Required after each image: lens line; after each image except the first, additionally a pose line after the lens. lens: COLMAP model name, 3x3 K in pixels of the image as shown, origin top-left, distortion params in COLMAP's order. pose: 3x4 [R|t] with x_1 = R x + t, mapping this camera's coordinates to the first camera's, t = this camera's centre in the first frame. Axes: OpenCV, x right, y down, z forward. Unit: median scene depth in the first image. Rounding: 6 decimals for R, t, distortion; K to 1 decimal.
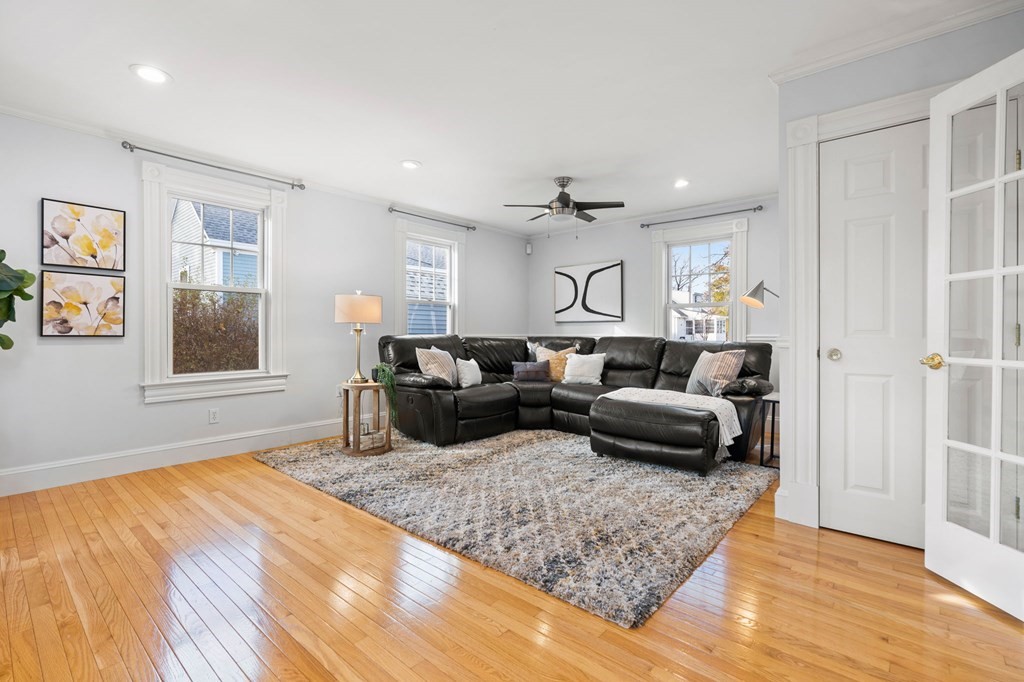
lens RADIAL K [[465.8, 0, 506.2], [0, 465.8, 335.7], [0, 0, 1]] dist [-0.008095, 0.001347]
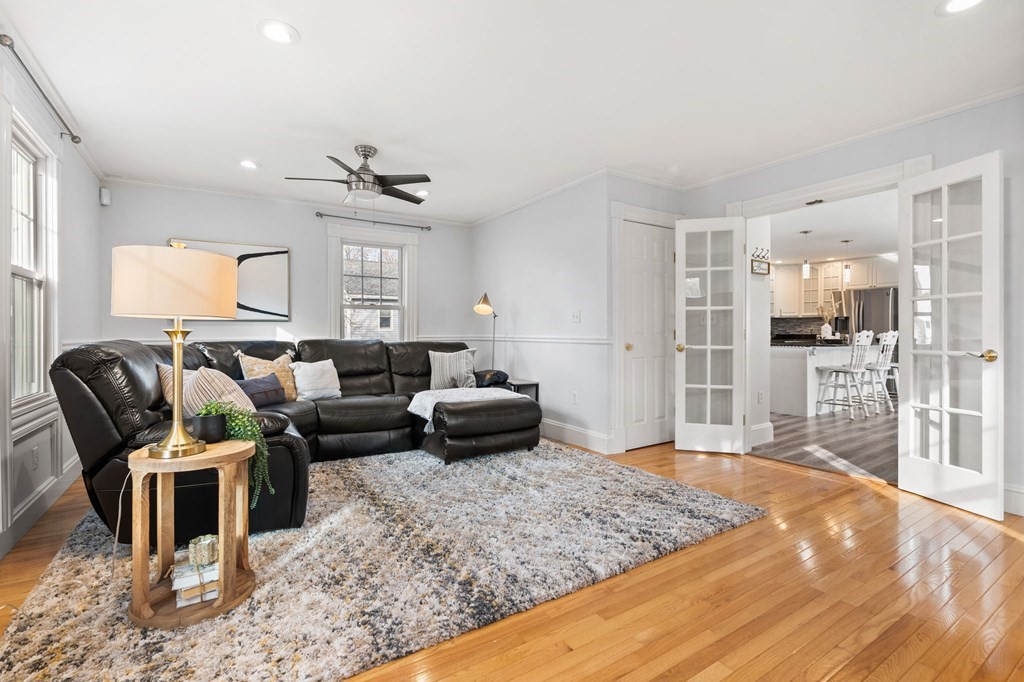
lens RADIAL K [[465.8, 0, 506.2], [0, 465.8, 337.0], [0, 0, 1]] dist [-0.008095, 0.001347]
pose [[0.283438, -0.011345, 0.958923, -0.724242], [0.009007, 0.999917, 0.009168, -0.011435], [-0.958948, 0.006038, 0.283517, 0.648011]]
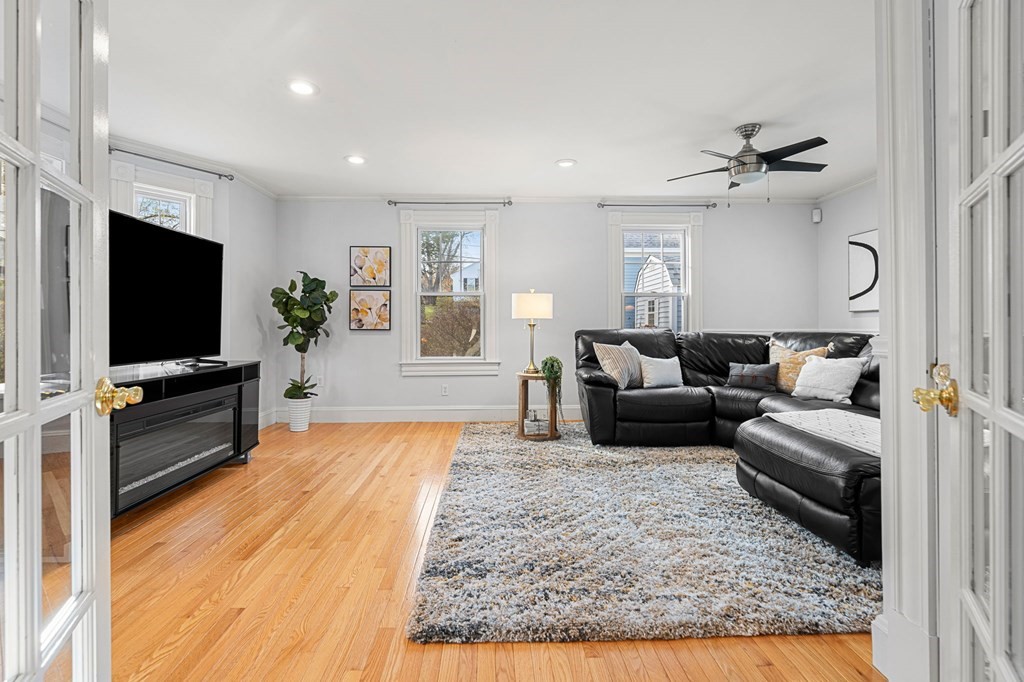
lens RADIAL K [[465.8, 0, 493.6], [0, 465.8, 324.1], [0, 0, 1]] dist [-0.008095, 0.001347]
pose [[0.680181, -0.004872, -0.733028, 0.489826], [-0.003050, 0.999950, -0.009476, -0.004082], [0.733038, 0.008681, 0.680132, 0.212724]]
